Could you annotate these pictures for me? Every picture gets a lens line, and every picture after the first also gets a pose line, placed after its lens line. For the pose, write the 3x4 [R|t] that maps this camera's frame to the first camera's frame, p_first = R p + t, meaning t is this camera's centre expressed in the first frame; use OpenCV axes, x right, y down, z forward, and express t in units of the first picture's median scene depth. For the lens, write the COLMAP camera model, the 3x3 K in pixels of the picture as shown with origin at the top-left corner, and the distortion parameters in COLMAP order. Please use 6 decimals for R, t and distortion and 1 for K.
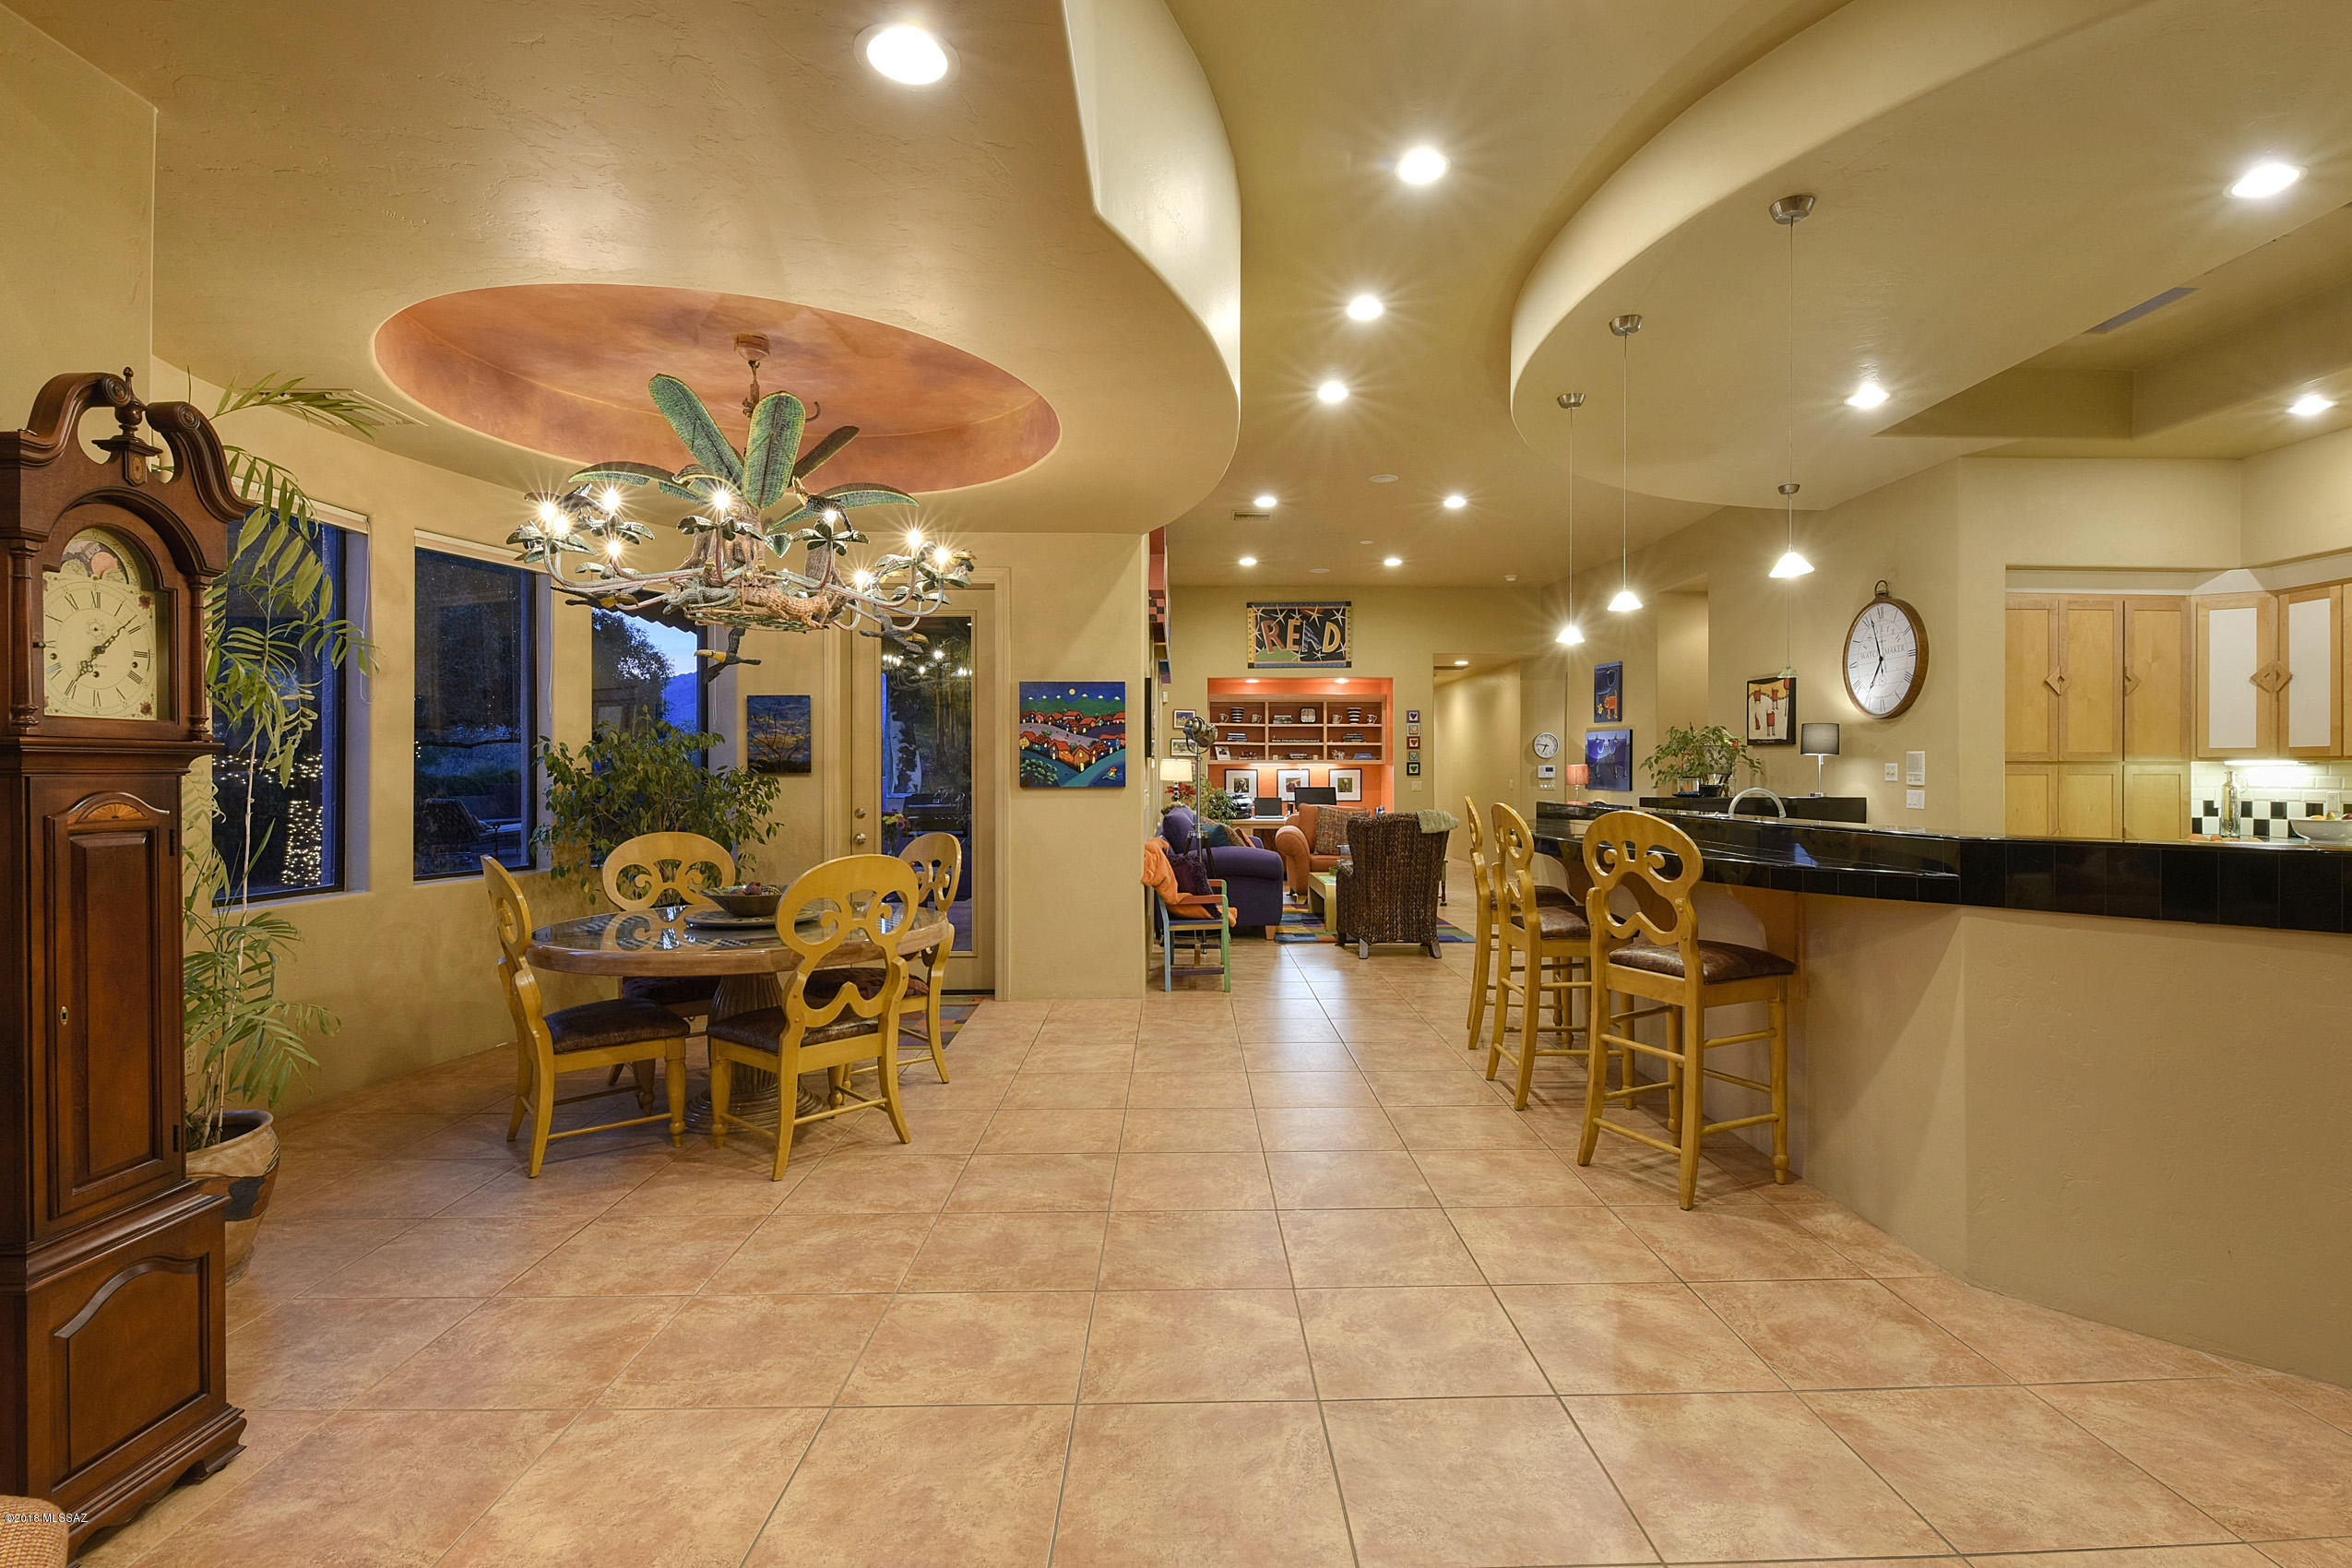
lens RADIAL K [[1072.6, 0, 1188.4], [0, 1072.6, 775.5], [0, 0, 1]] dist [-0.002939, -0.001149]
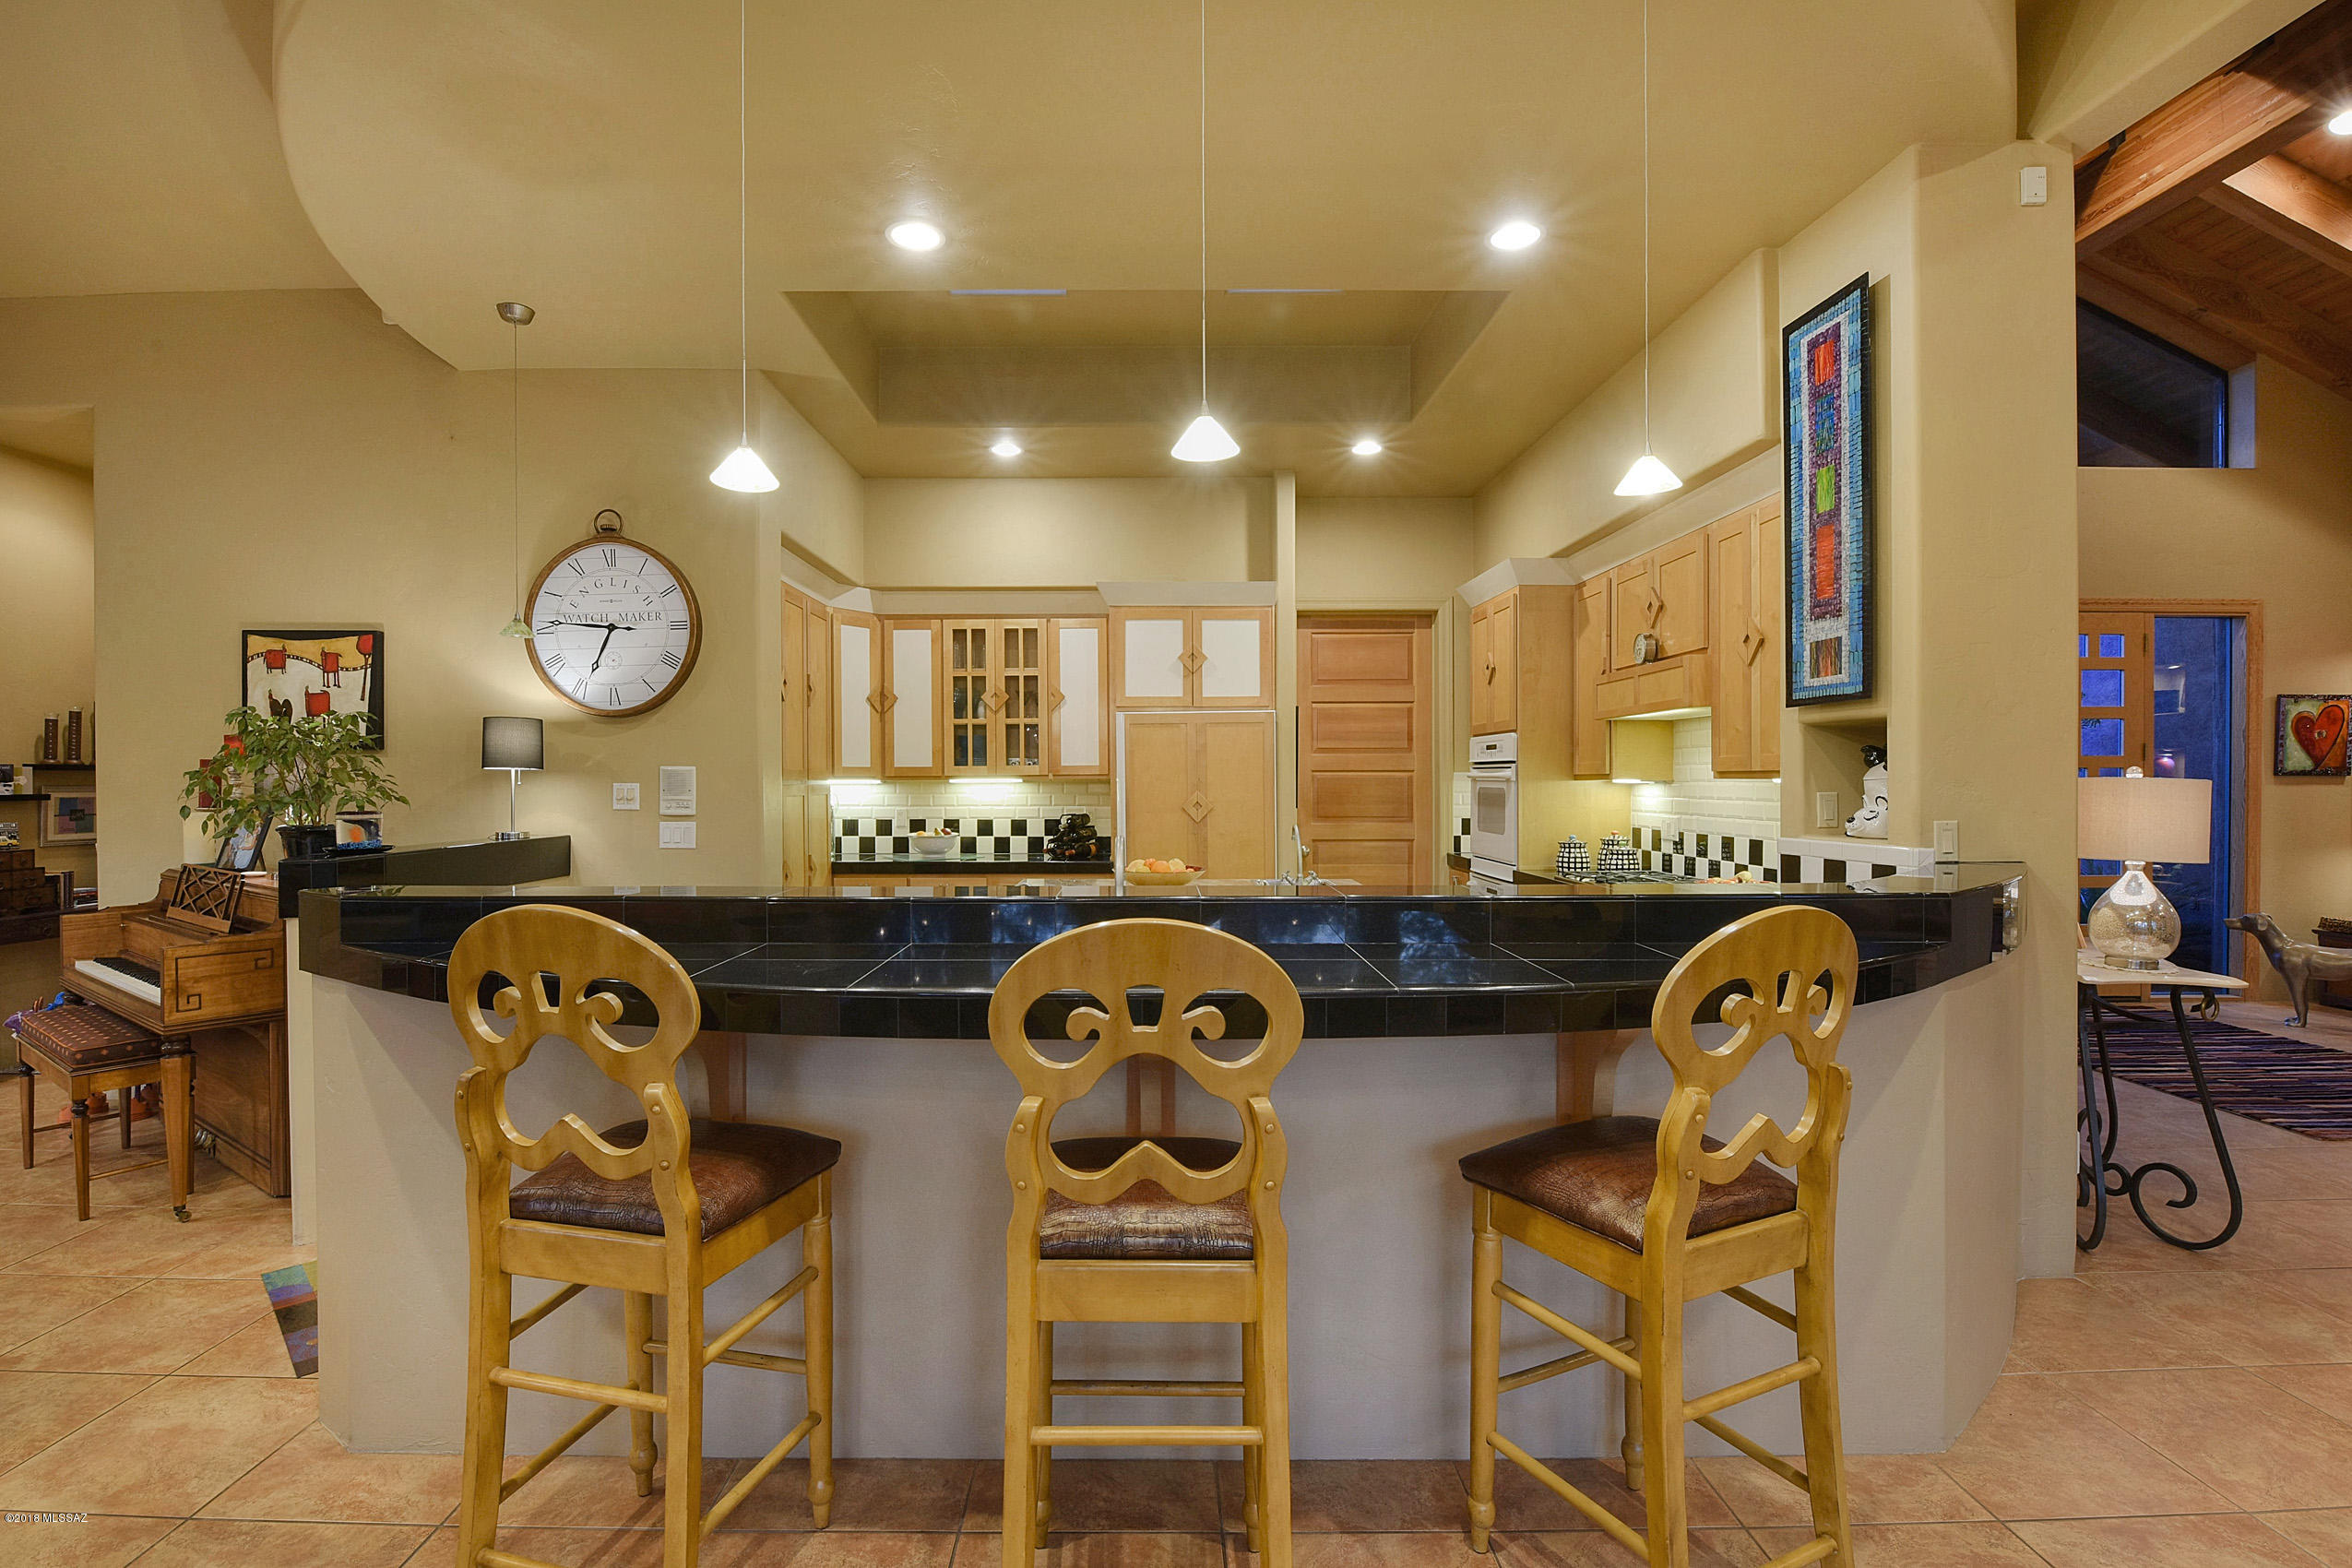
lens RADIAL K [[1098.3, 0, 1147.1], [0, 1098.3, 774.3], [0, 0, 1]] dist [0.000061, -0.008065]
pose [[0.015563, 0.004570, 0.999868, -0.035286], [0.005581, 0.999974, -0.004658, -0.013044], [-0.999863, 0.005653, 0.015537, 0.715437]]
